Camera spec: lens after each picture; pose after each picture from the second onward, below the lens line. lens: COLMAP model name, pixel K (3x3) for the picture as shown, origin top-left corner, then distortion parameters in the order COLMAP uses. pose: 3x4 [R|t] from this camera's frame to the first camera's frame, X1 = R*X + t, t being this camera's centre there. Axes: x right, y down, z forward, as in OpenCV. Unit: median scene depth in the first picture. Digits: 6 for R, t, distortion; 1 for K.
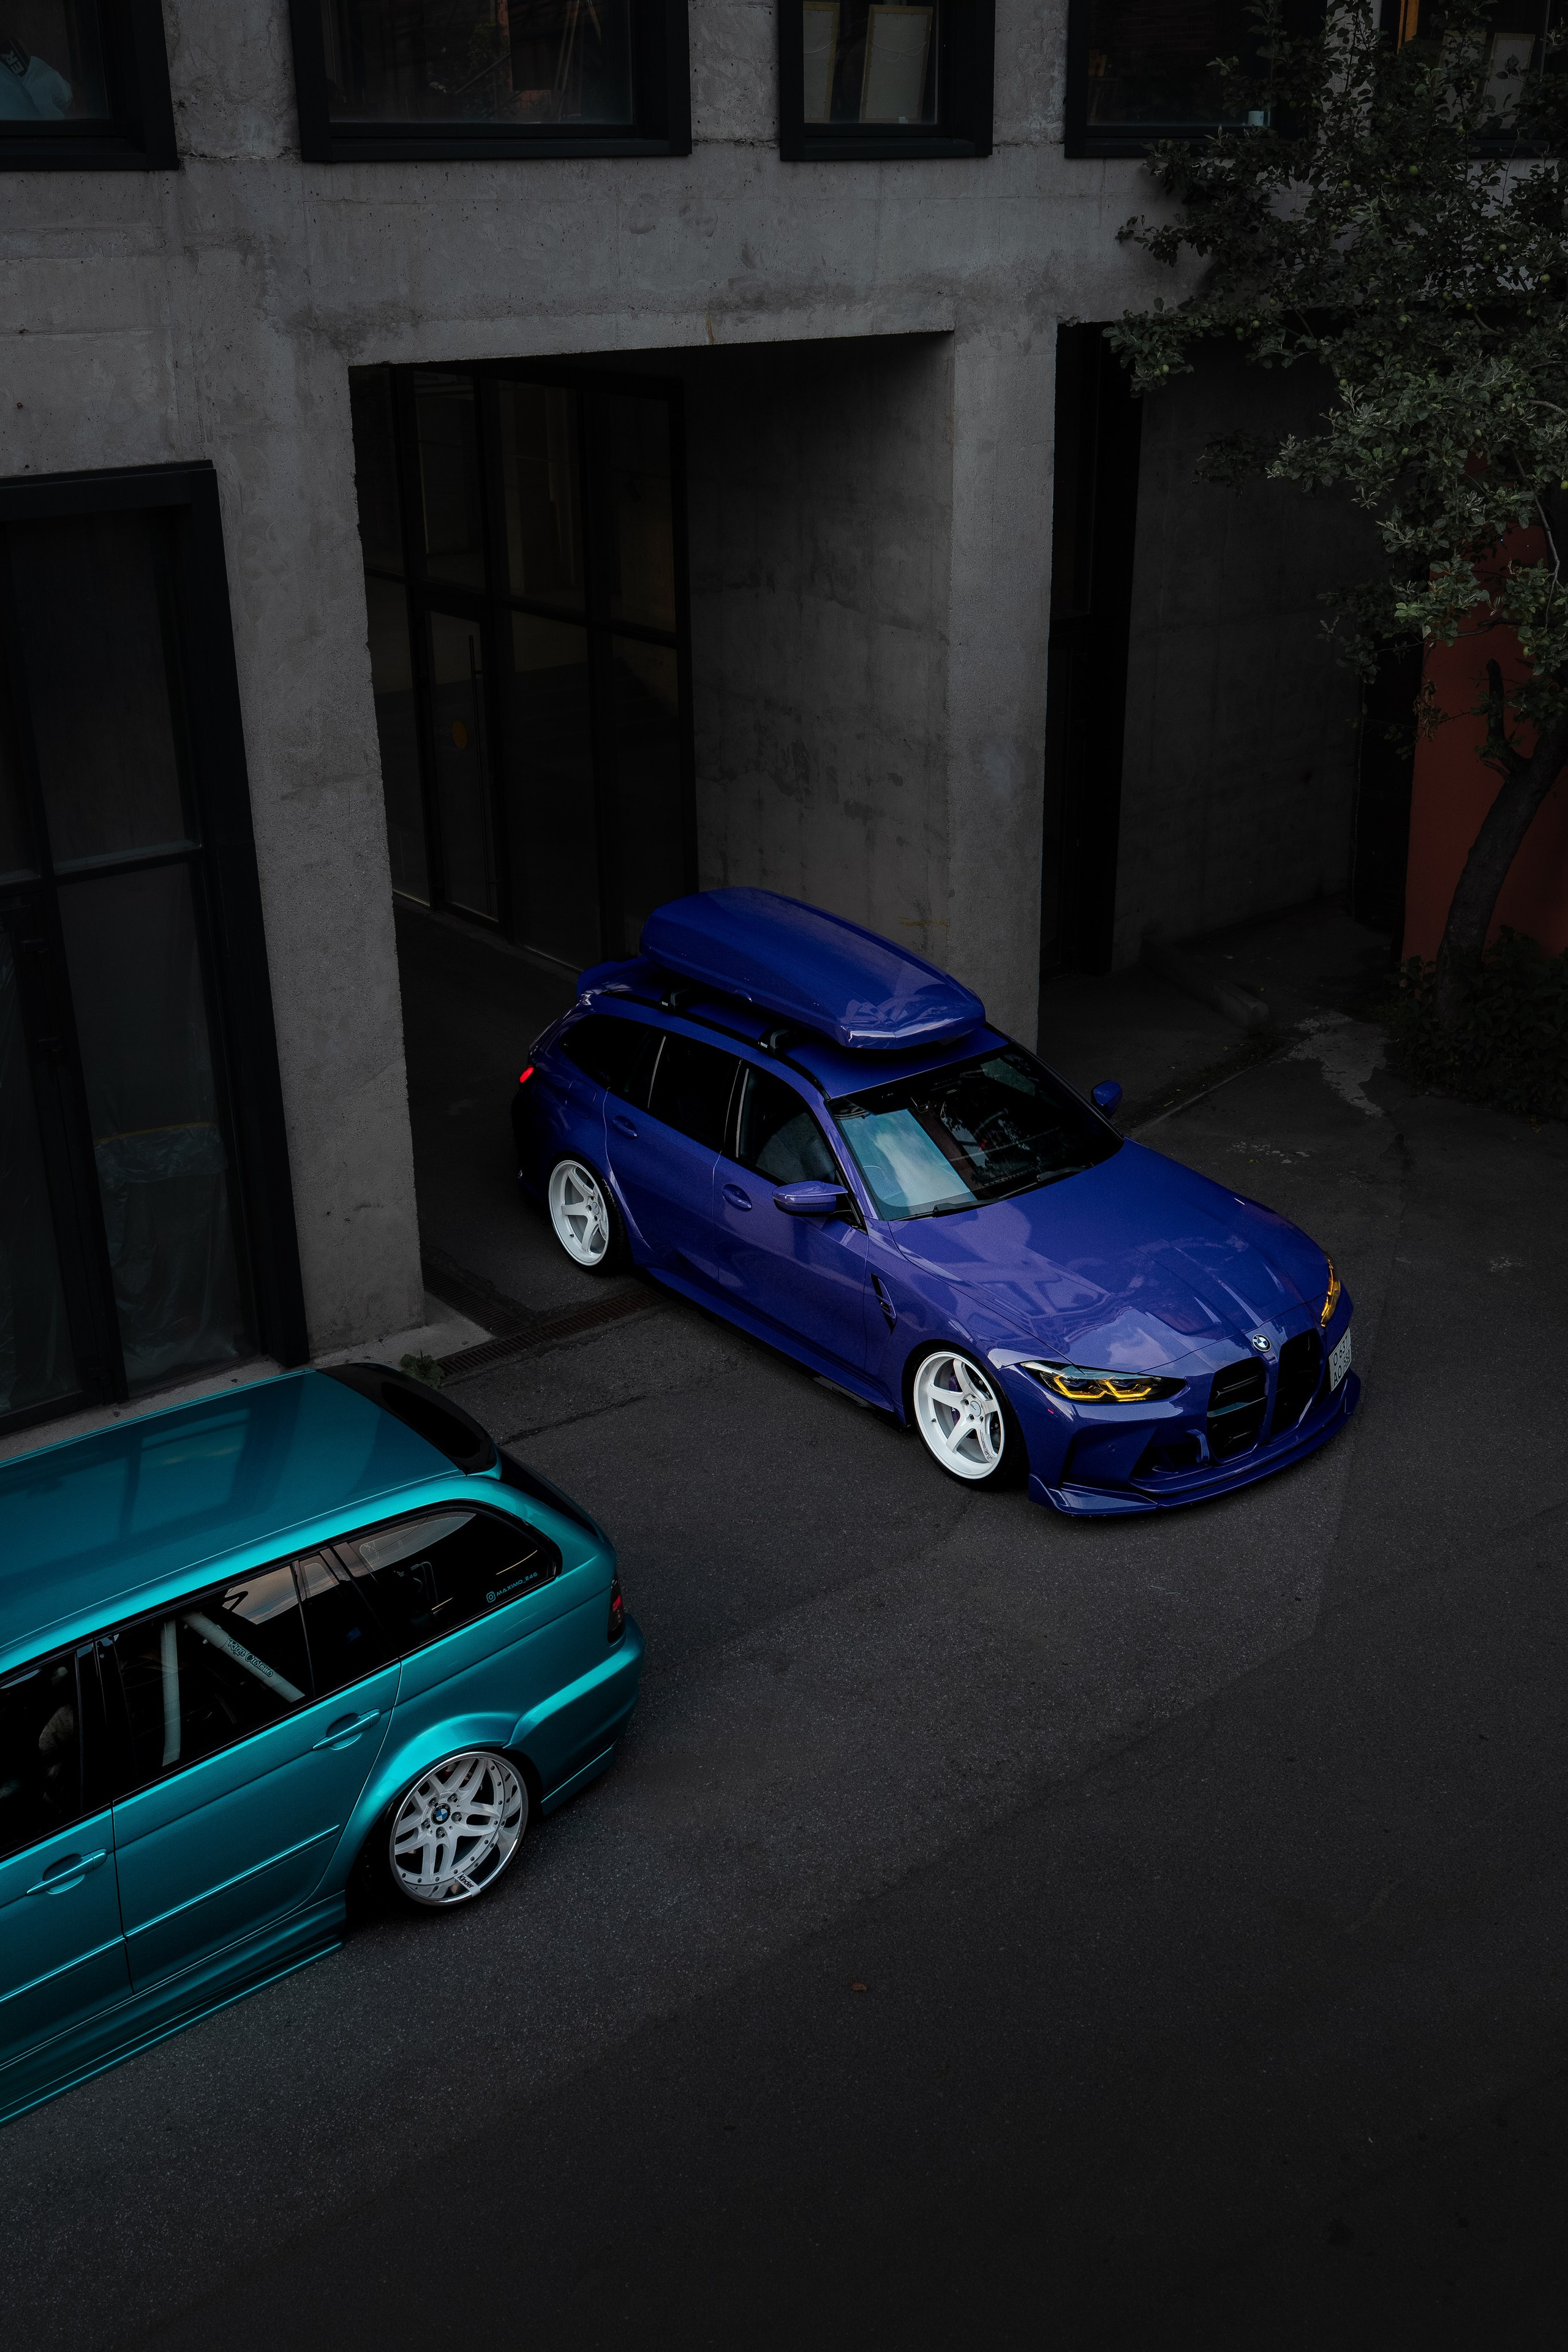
lens RADIAL K [[2300.8, 0, 790.8], [0, 2300.8, 1185.4], [0, 0, 1]] dist [0.008388, 0.000000]
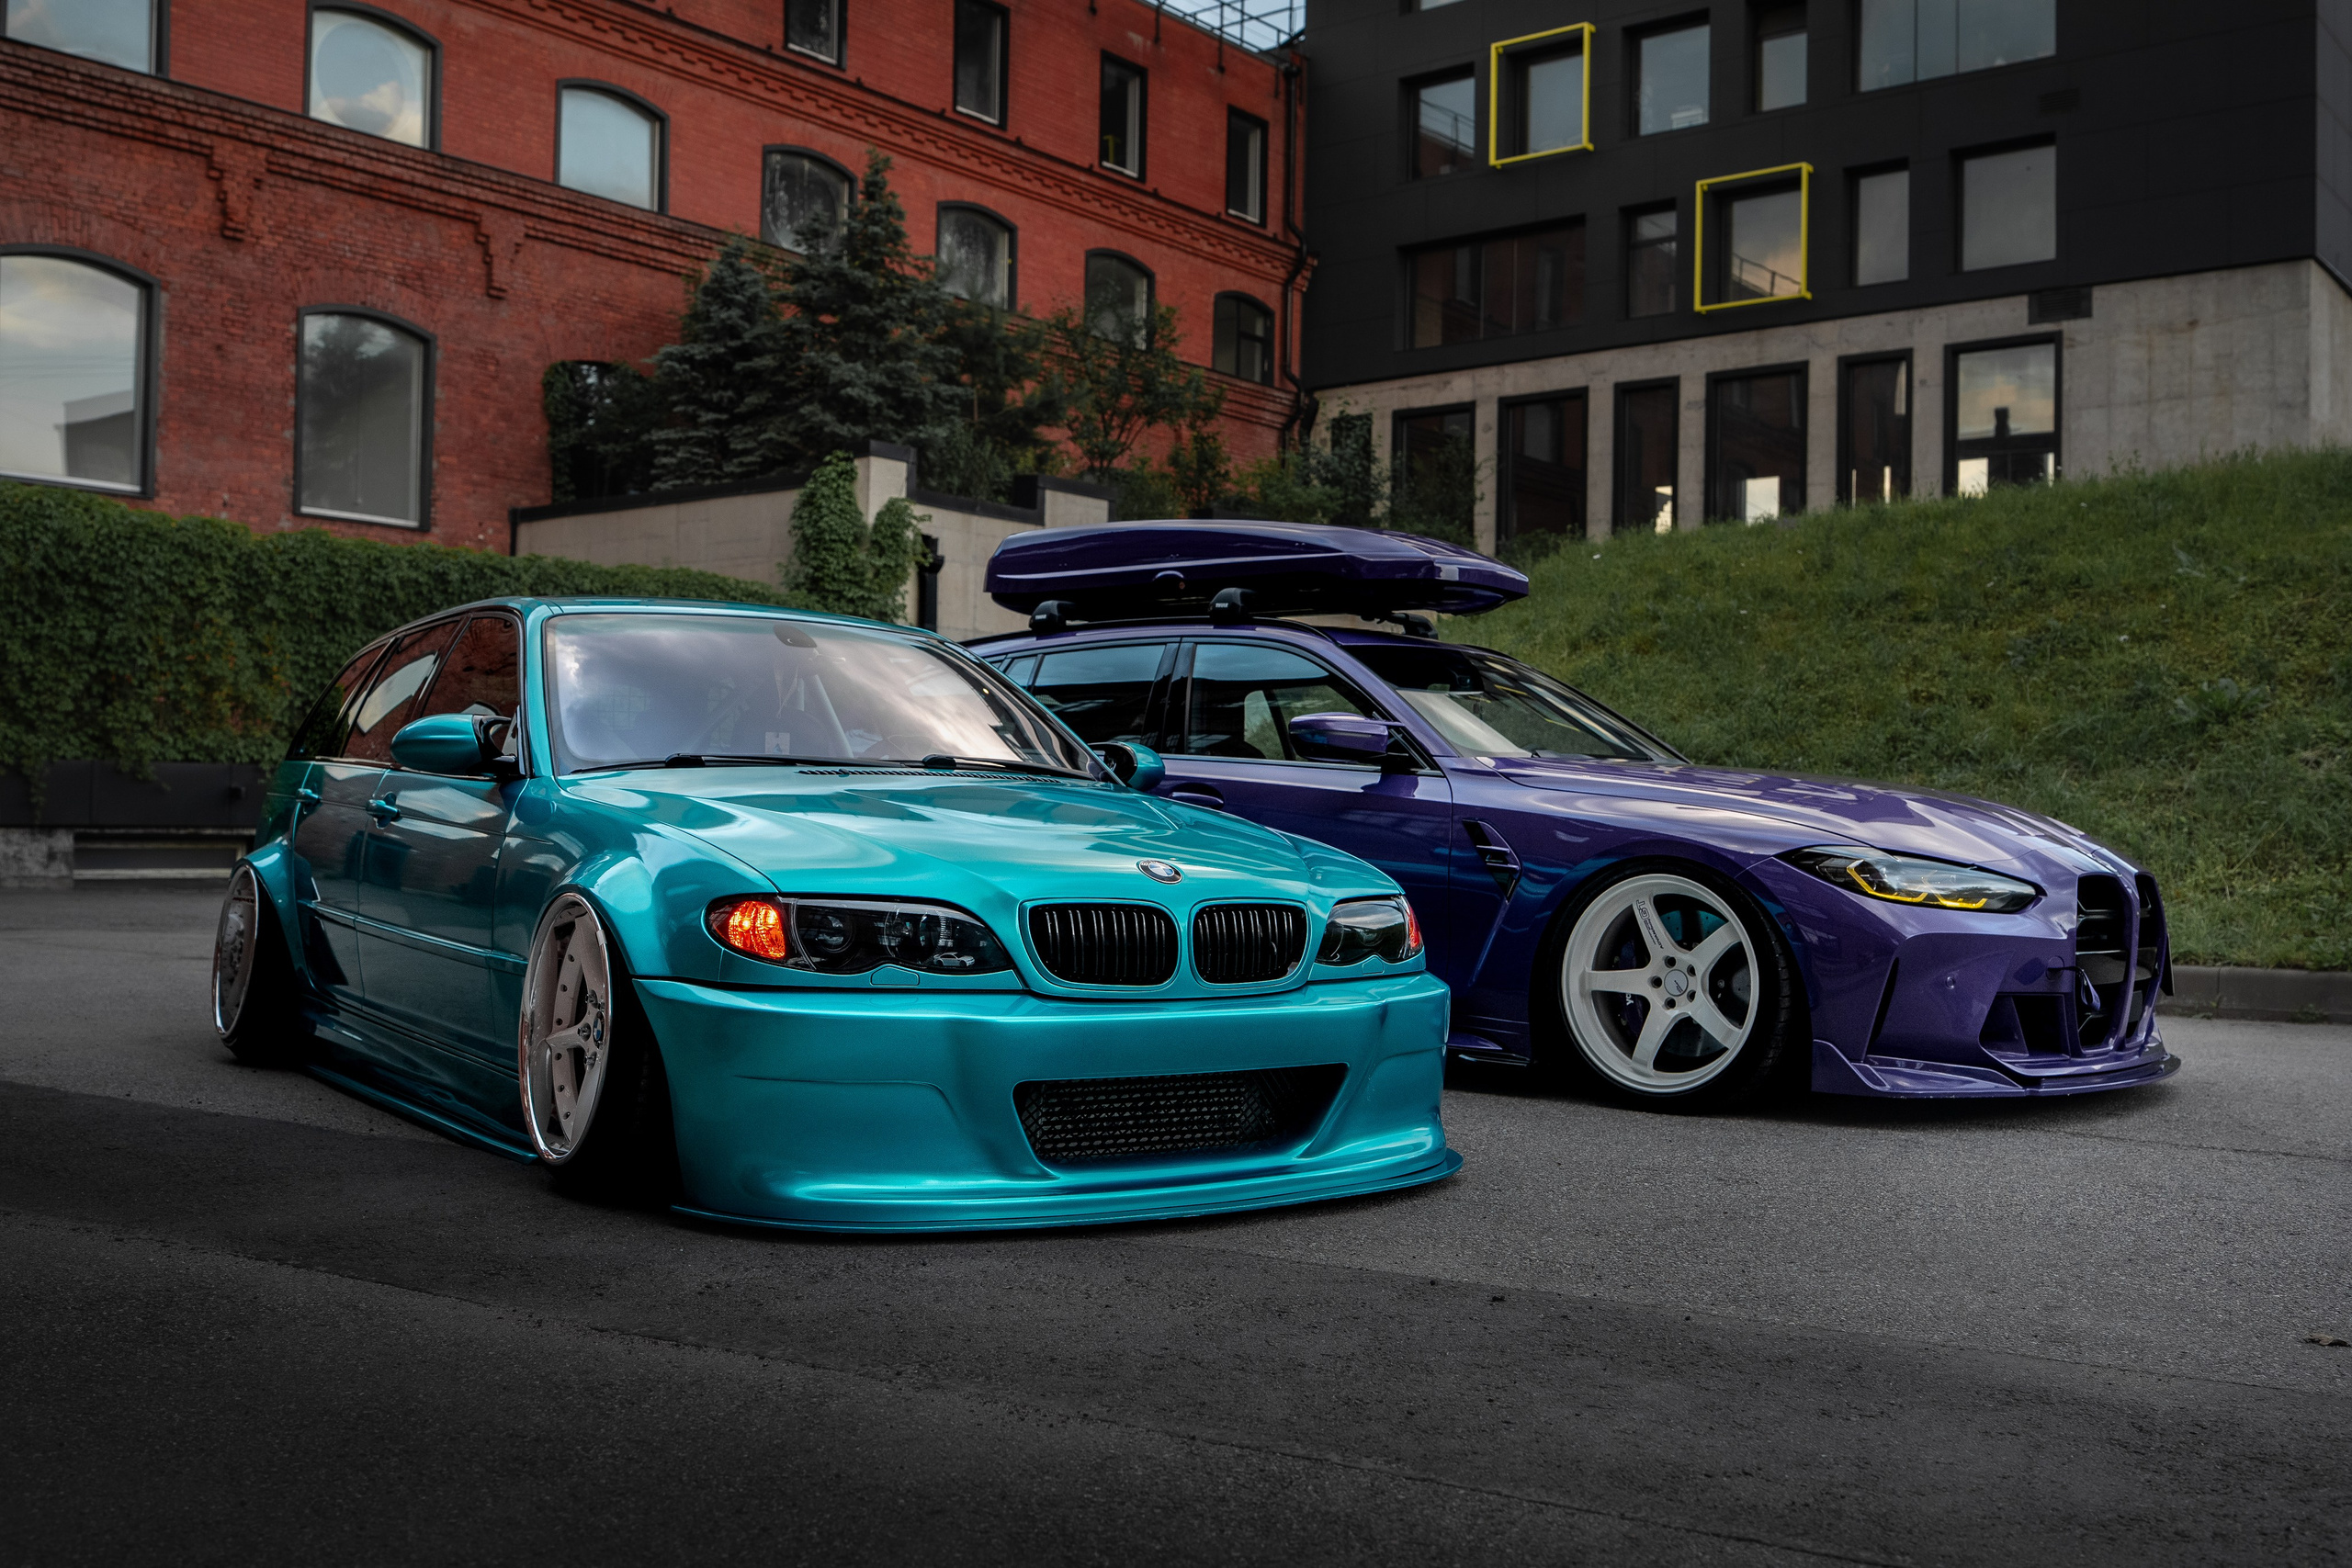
lens RADIAL K [[2291.7, 0, 1206.9], [0, 2291.7, 790.0], [0, 0, 1]] dist [-0.023538, 0.000000]
pose [[0.976142, 0.053742, 0.210376, -0.161684], [0.037236, 0.913100, -0.406033, 0.274557], [-0.213915, 0.404179, 0.889314, 0.440178]]
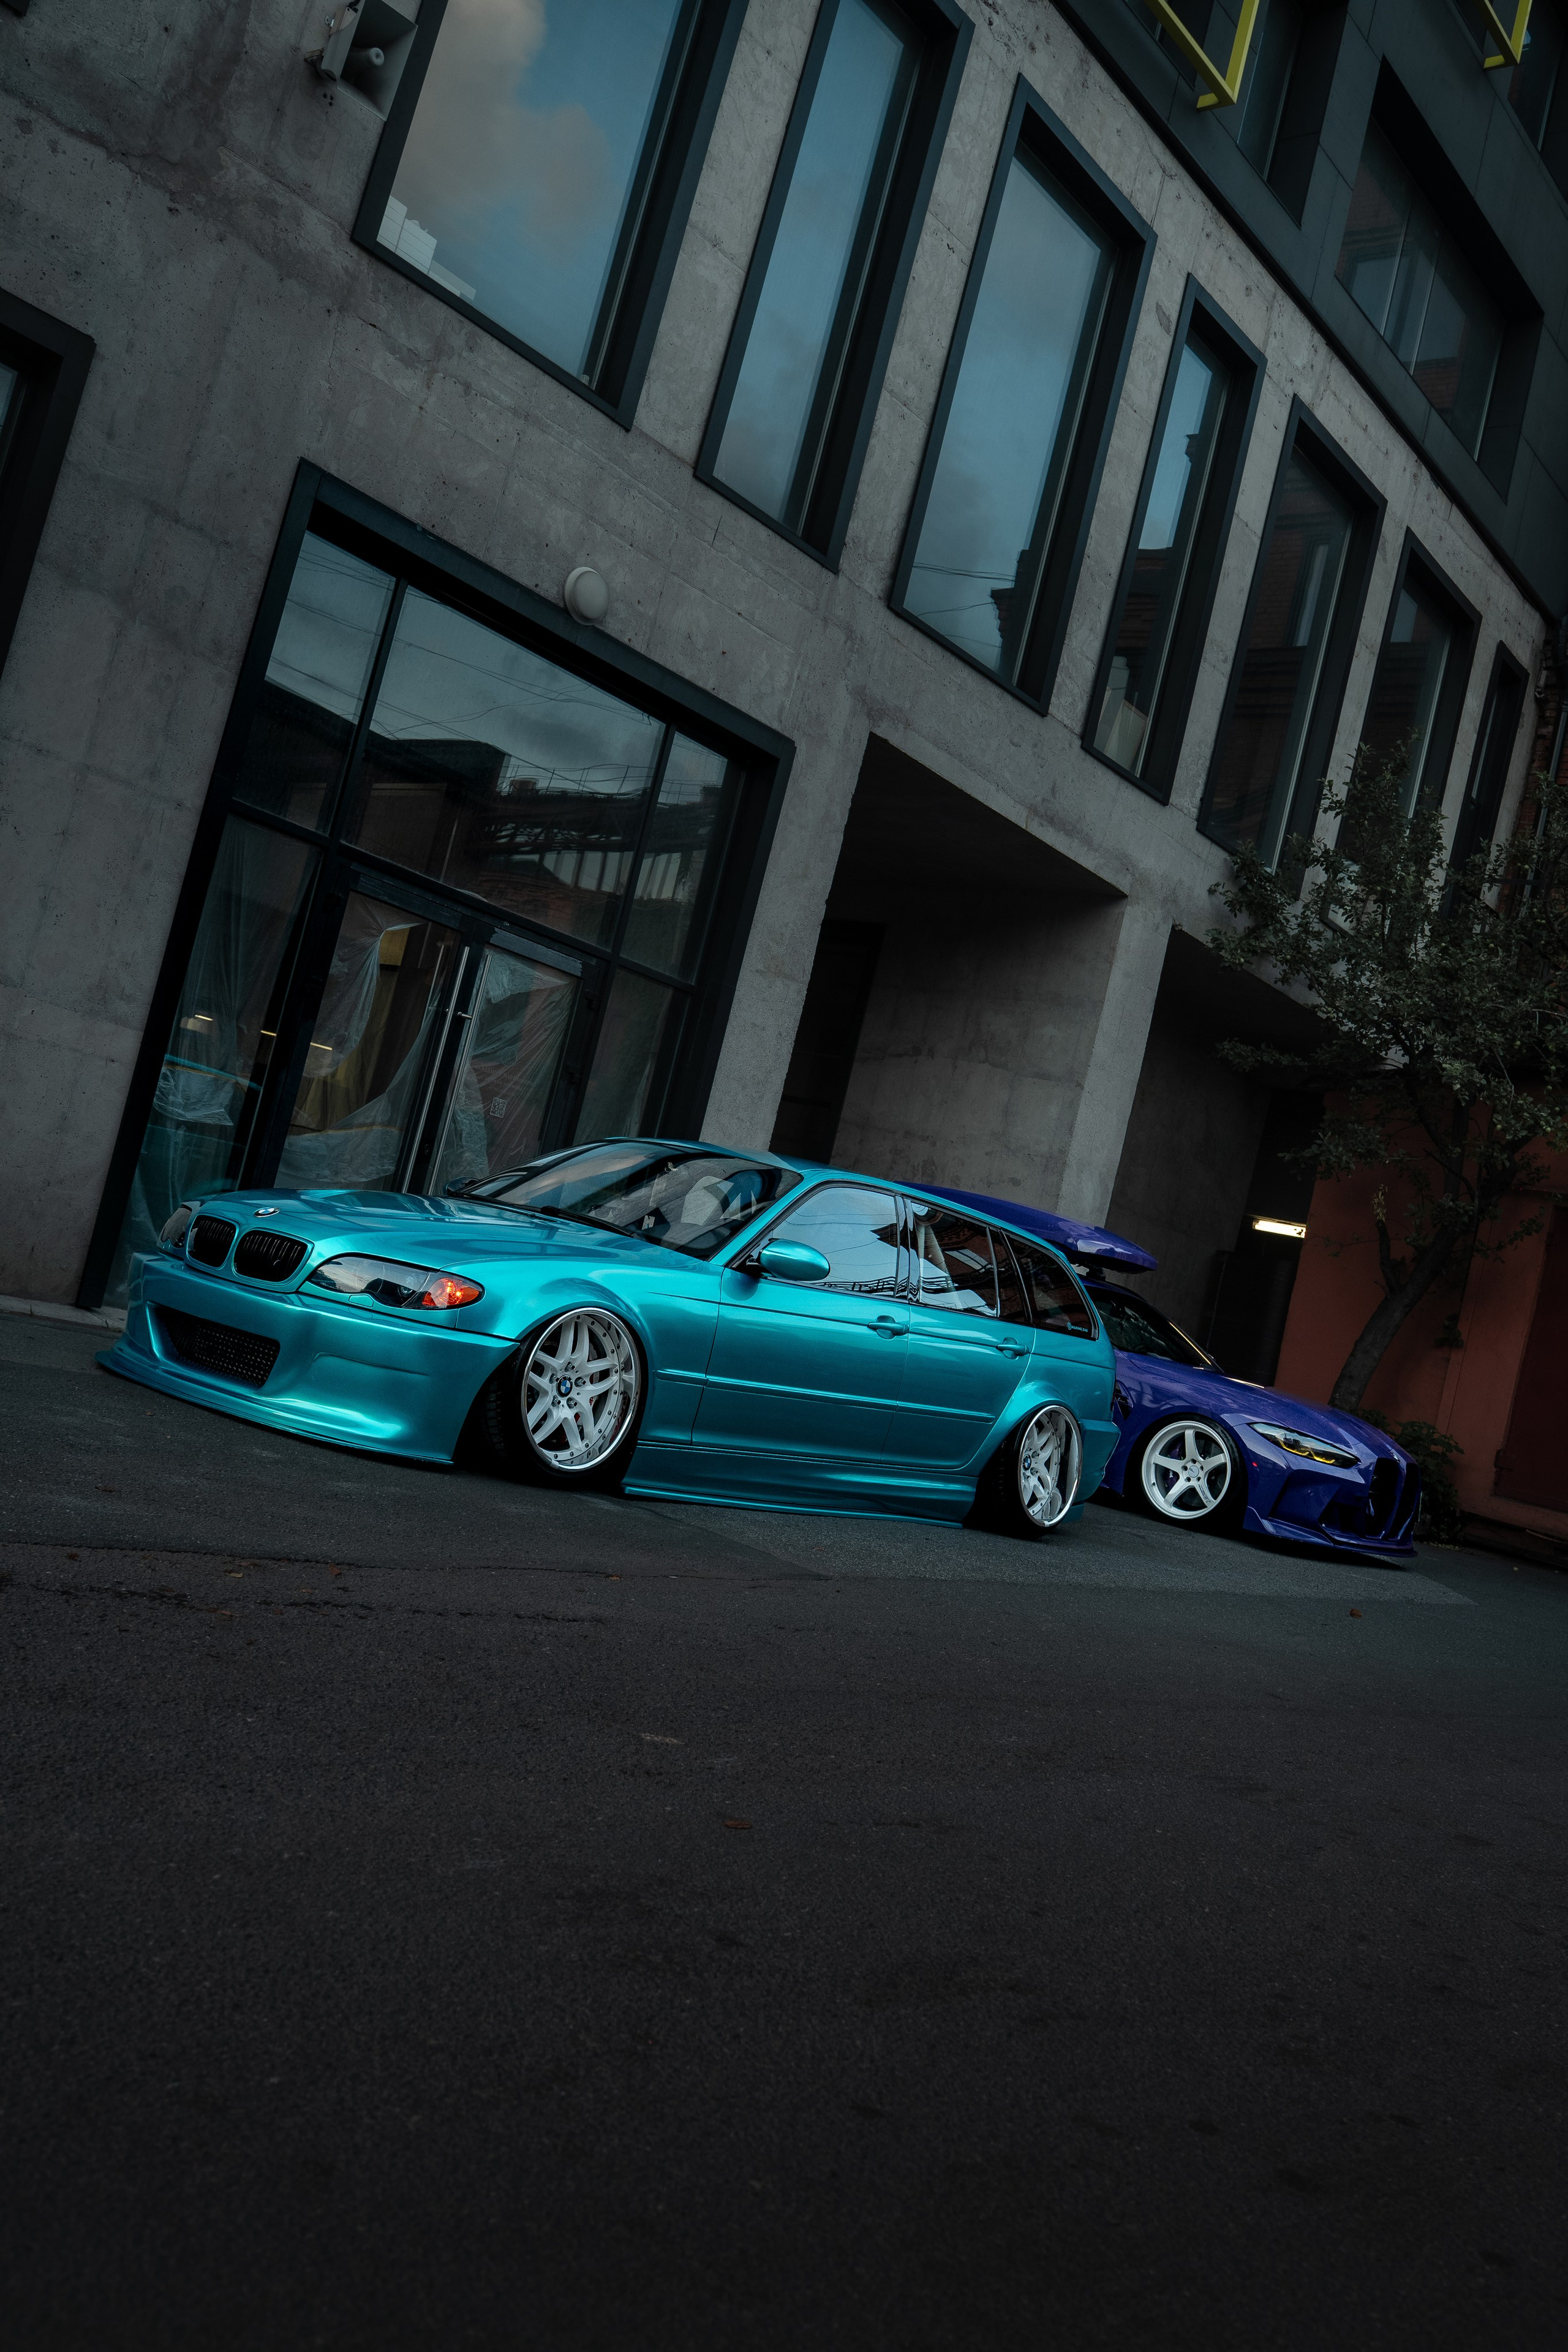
lens RADIAL K [[1897.0, 0, 773.0], [0, 1897.0, 1178.1], [0, 0, 1]] dist [-0.060585, -0.026686]
pose [[0.952854, 0.251205, 0.170192, -0.366129], [-0.153196, 0.882437, -0.444787, 0.449735], [-0.261917, 0.397744, 0.879317, 0.017045]]
